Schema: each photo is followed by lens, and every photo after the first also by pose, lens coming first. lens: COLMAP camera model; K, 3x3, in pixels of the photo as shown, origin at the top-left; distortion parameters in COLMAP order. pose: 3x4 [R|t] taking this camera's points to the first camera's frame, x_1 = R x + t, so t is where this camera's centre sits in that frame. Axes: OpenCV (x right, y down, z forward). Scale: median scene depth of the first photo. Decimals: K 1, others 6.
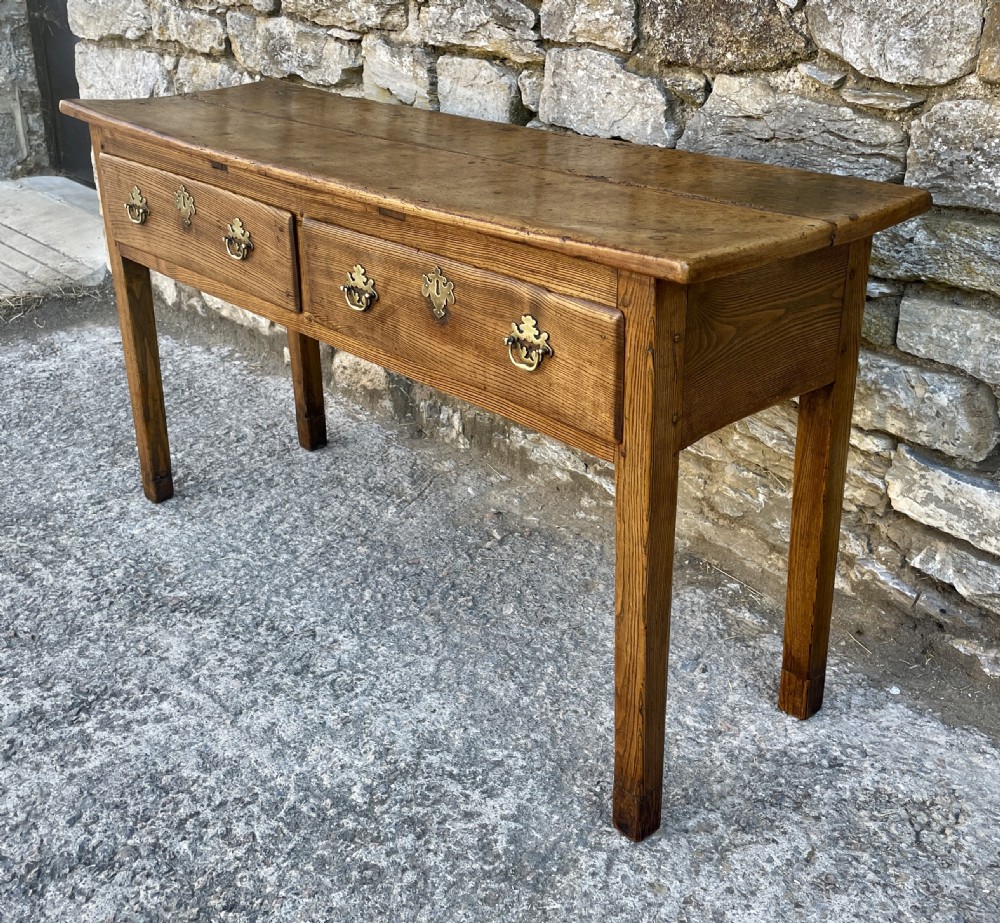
lens RADIAL K [[1177.1, 0, 512.3], [0, 1177.1, 407.6], [0, 0, 1]] dist [0.044817, 0.000000]
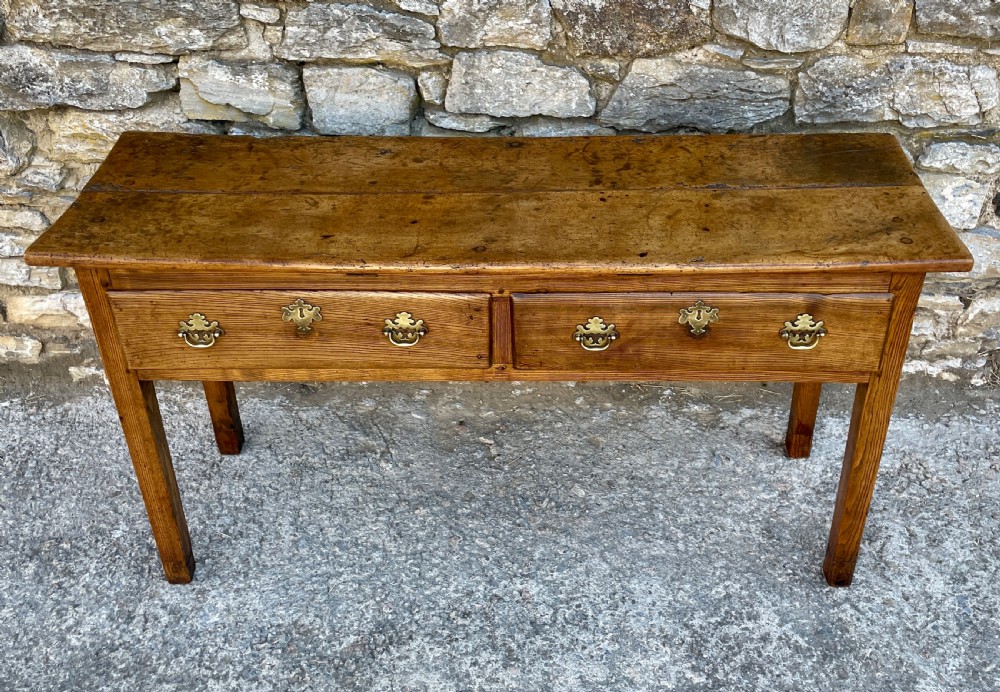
lens RADIAL K [[1013.8, 0, 528.7], [0, 1013.8, 263.5], [0, 0, 1]] dist [0.042061, 0.000000]
pose [[0.686075, -0.386783, 0.616198, -0.689562], [0.280194, 0.922112, 0.266835, -0.405619], [-0.671411, -0.010414, 0.741012, 0.241321]]
